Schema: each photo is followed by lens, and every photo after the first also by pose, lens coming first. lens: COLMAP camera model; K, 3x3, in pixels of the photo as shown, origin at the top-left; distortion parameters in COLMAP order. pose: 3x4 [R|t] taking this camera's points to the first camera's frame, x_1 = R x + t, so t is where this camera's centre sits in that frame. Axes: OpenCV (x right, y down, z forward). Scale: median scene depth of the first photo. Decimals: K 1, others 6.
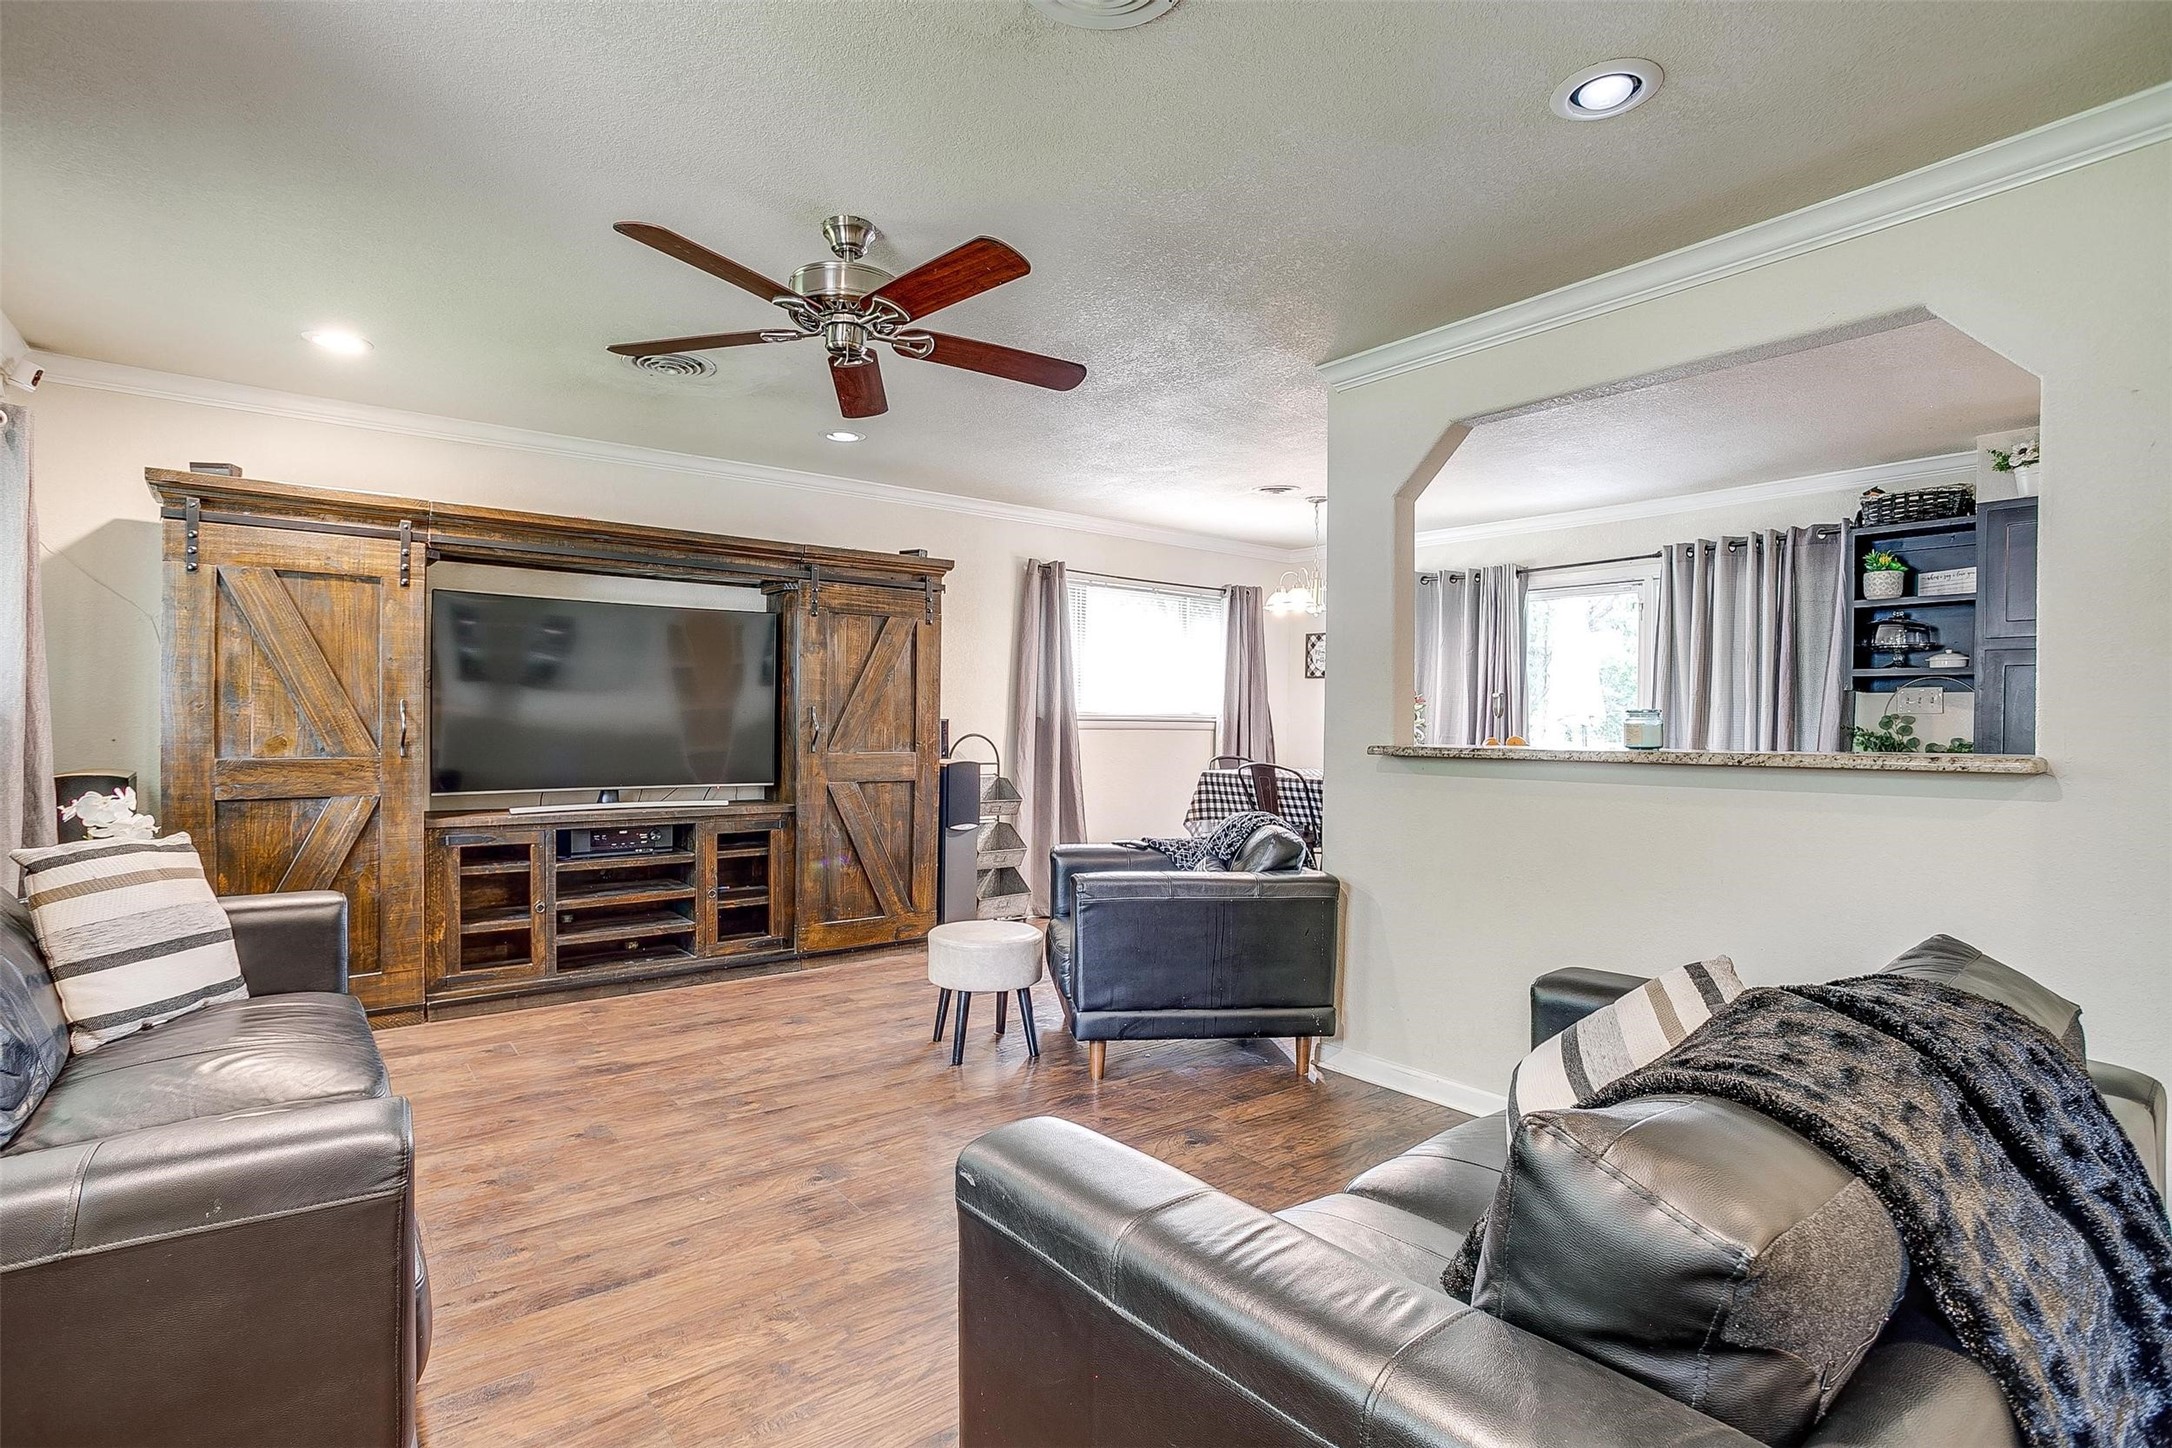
lens RADIAL K [[1060.1, 0, 1083.4], [0, 1060.1, 732.2], [0, 0, 1]] dist [-0.080011, 0.059136]
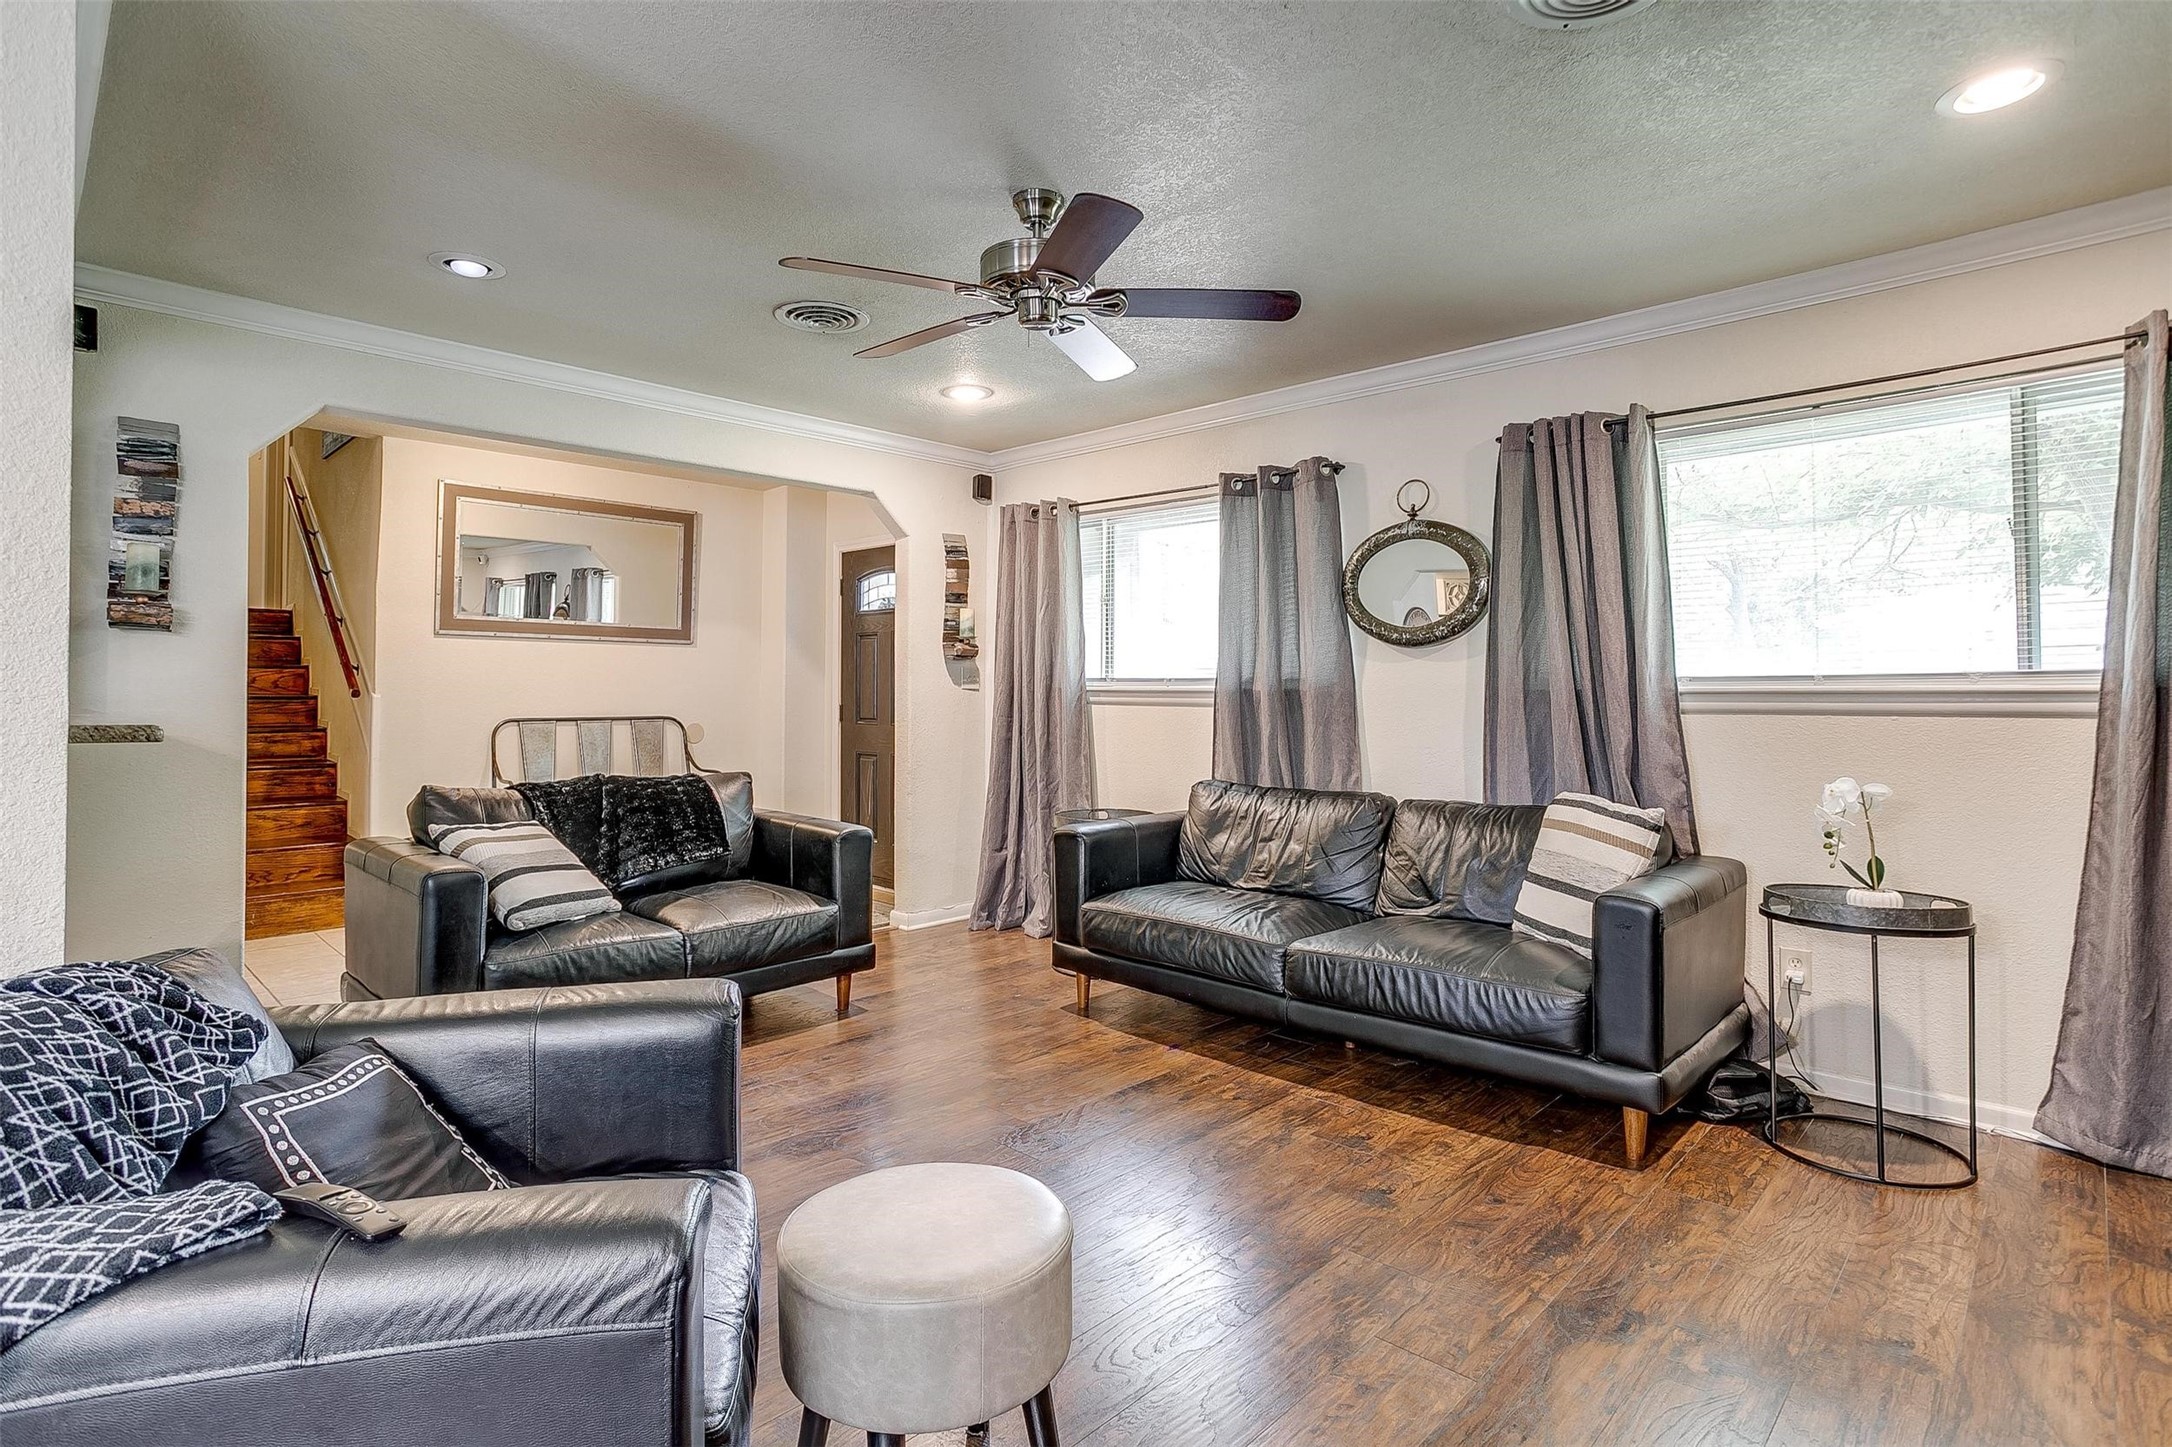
lens RADIAL K [[1062.6, 0, 1093.1], [0, 1062.6, 725.2], [0, 0, 1]] dist [-0.040223, 0.036543]
pose [[-0.988130, -0.012521, -0.153110, -0.082246], [-0.017033, 0.999457, 0.028191, -0.005457], [0.152674, 0.030464, -0.987807, 1.239327]]
